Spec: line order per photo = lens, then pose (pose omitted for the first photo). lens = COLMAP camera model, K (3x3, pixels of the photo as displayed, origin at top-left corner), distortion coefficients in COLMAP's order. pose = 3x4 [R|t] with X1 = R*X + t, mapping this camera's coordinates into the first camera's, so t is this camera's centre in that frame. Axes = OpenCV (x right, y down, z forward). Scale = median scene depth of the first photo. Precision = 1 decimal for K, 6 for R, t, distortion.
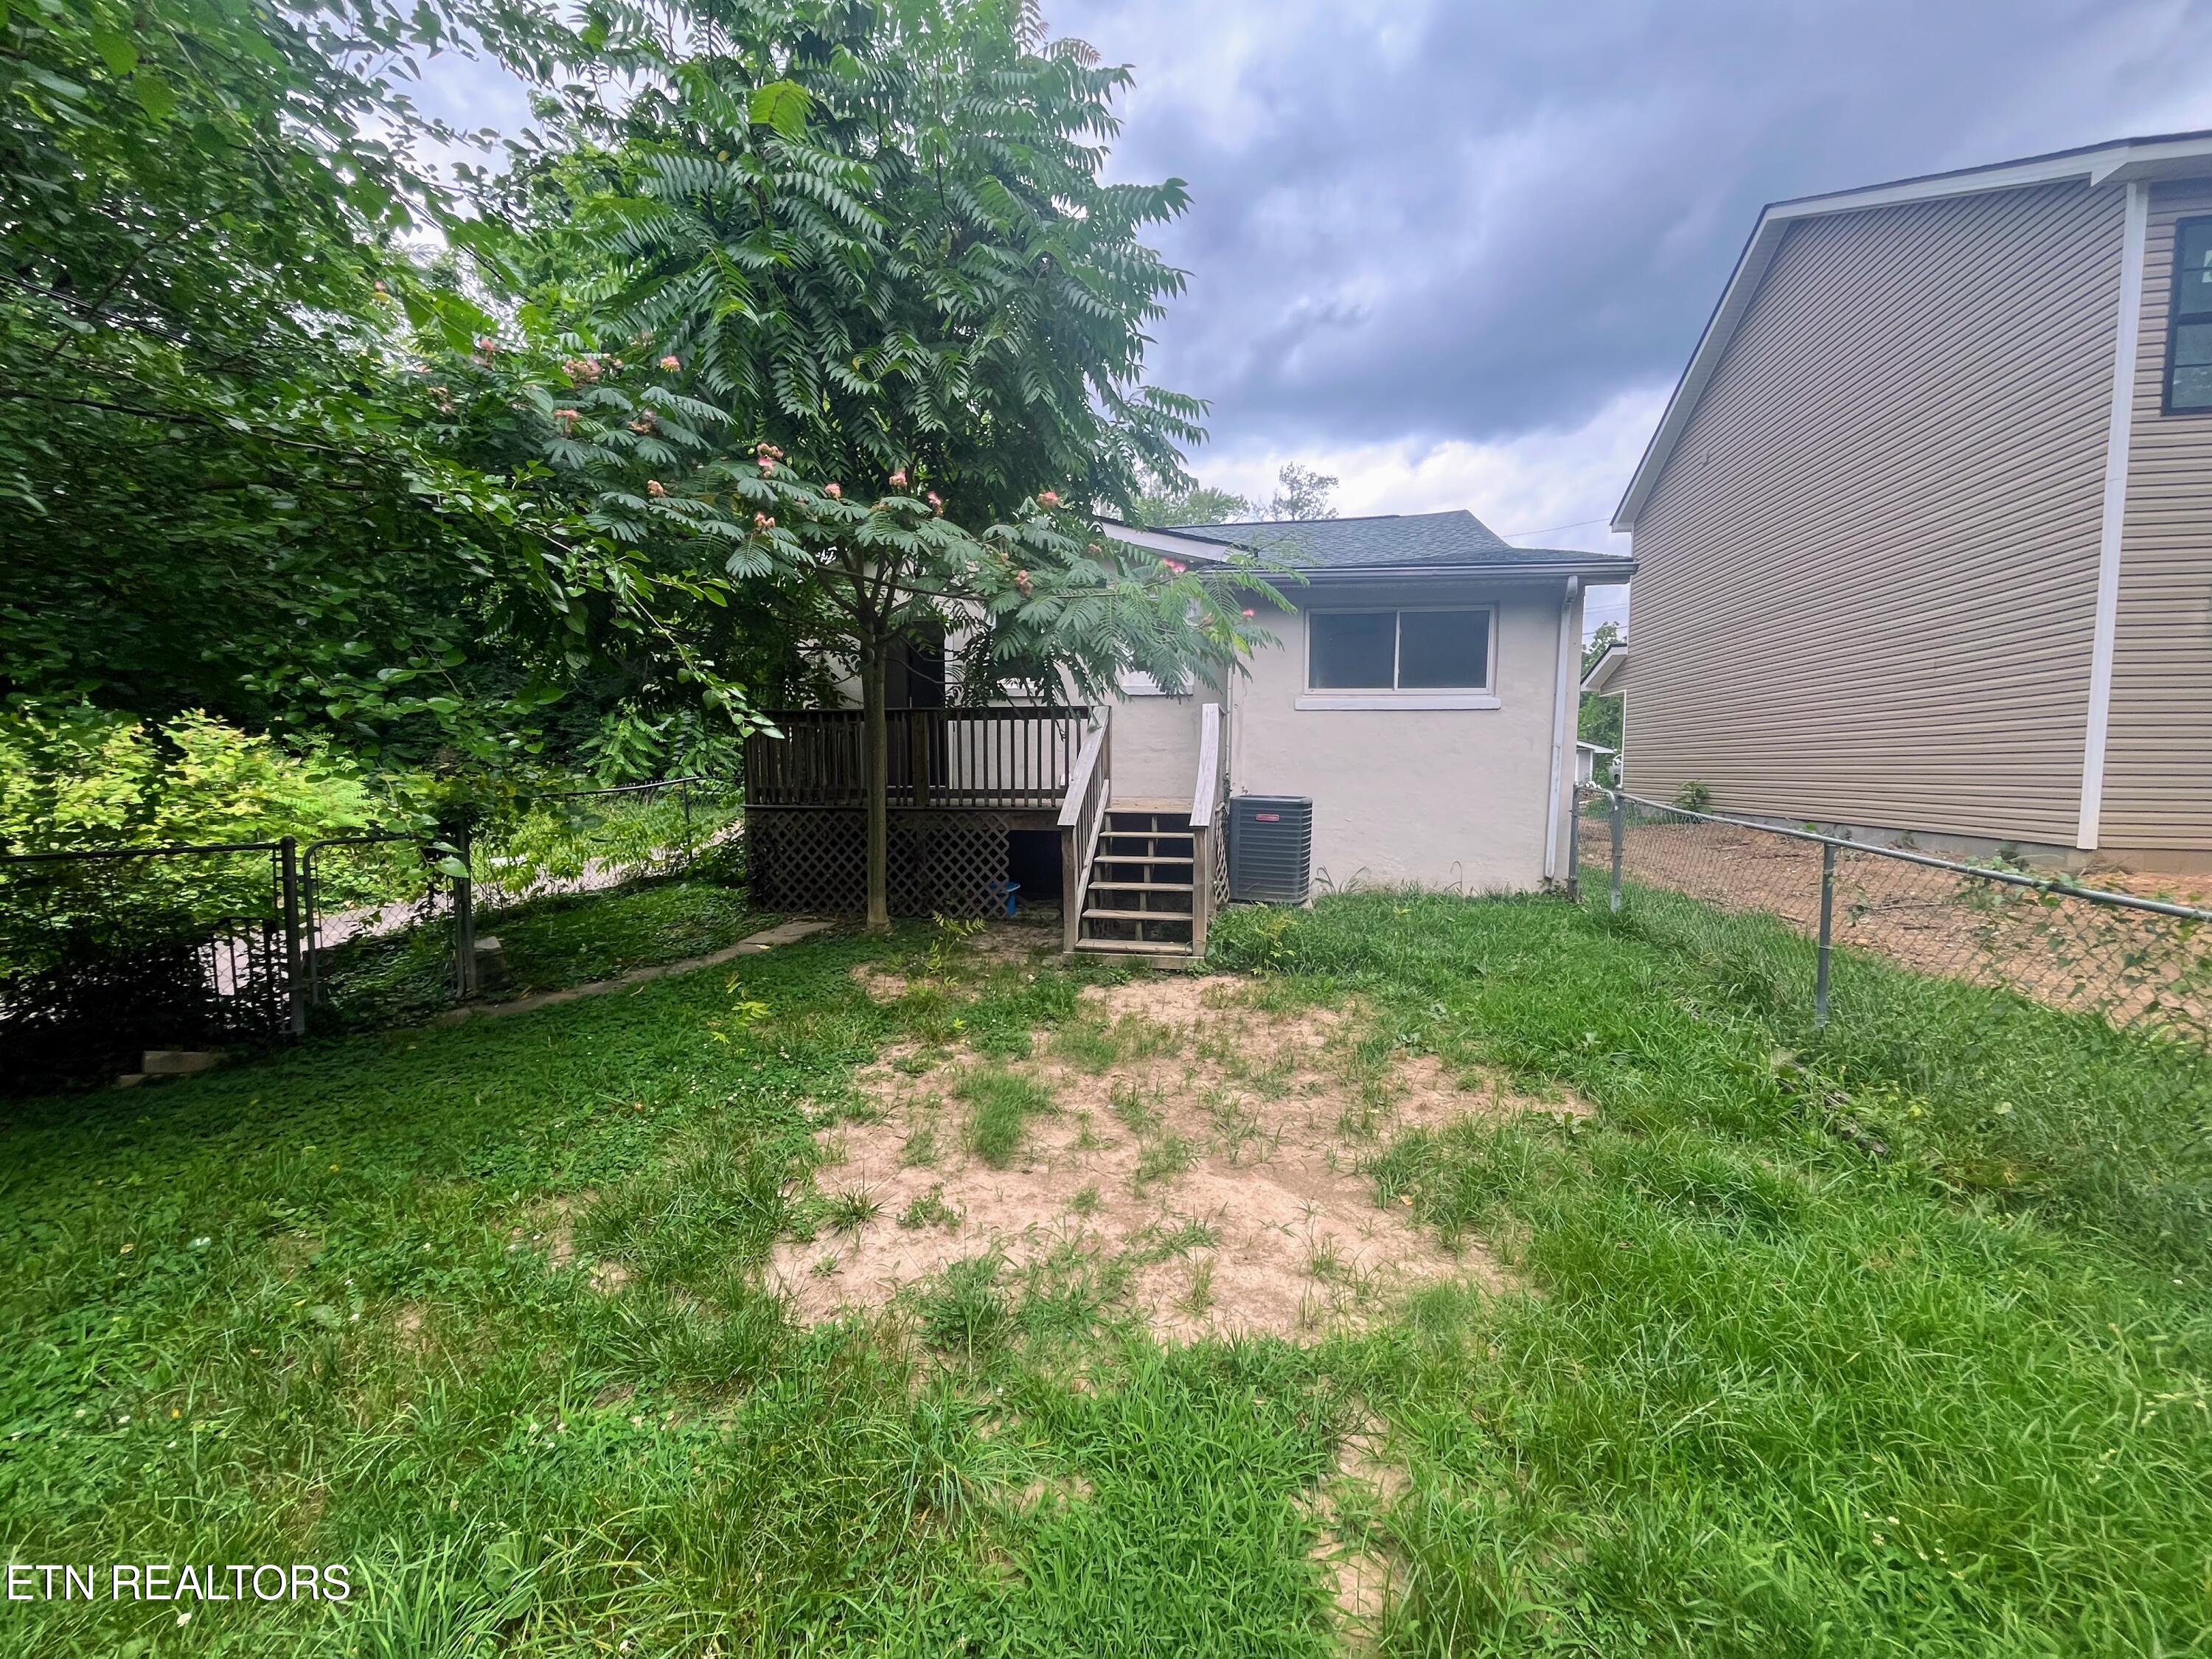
lens RADIAL K [[884.4, 0, 1106.0], [0, 884.4, 829.5], [0, 0, 1]] dist [-0.012992, 0.000090]
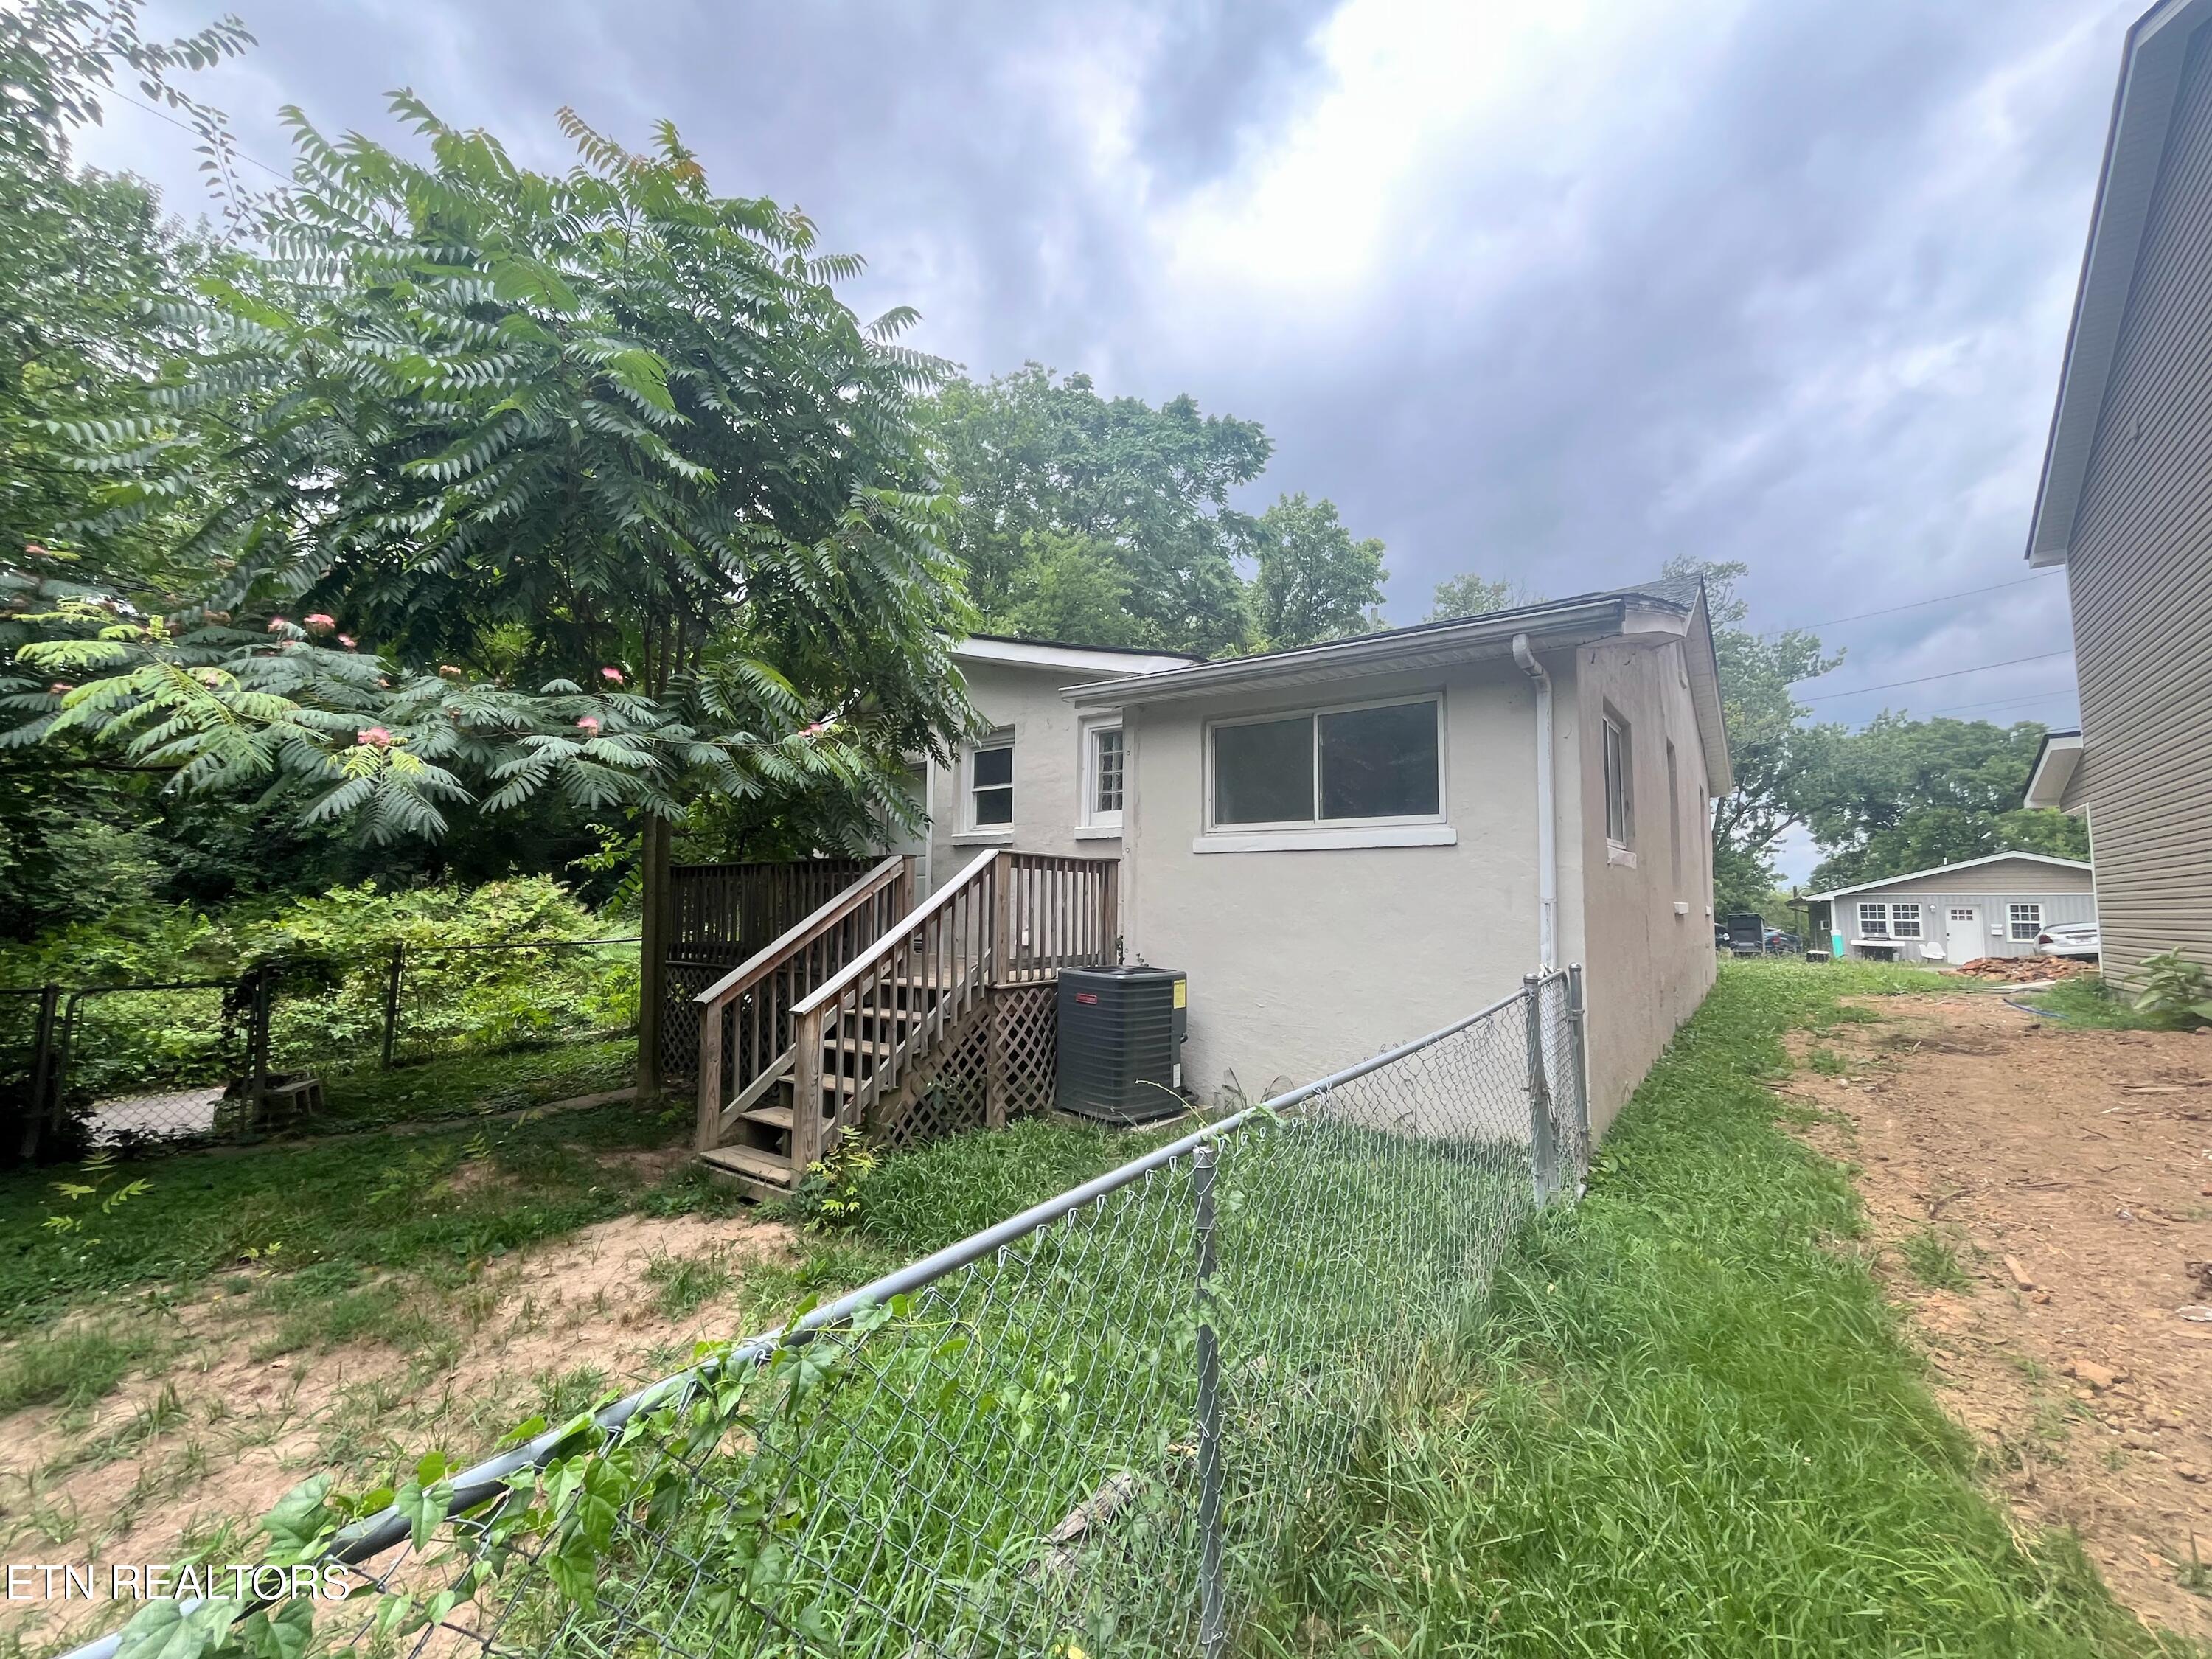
lens RADIAL K [[903.2, 0, 1106.0], [0, 903.2, 829.5], [0, 0, 1]] dist [0.001542, 0.000519]
pose [[0.903660, -0.034125, -0.426888, 0.492761], [-0.036030, 0.987228, -0.155189, -0.034154], [0.426731, 0.155619, 0.890889, 0.287452]]
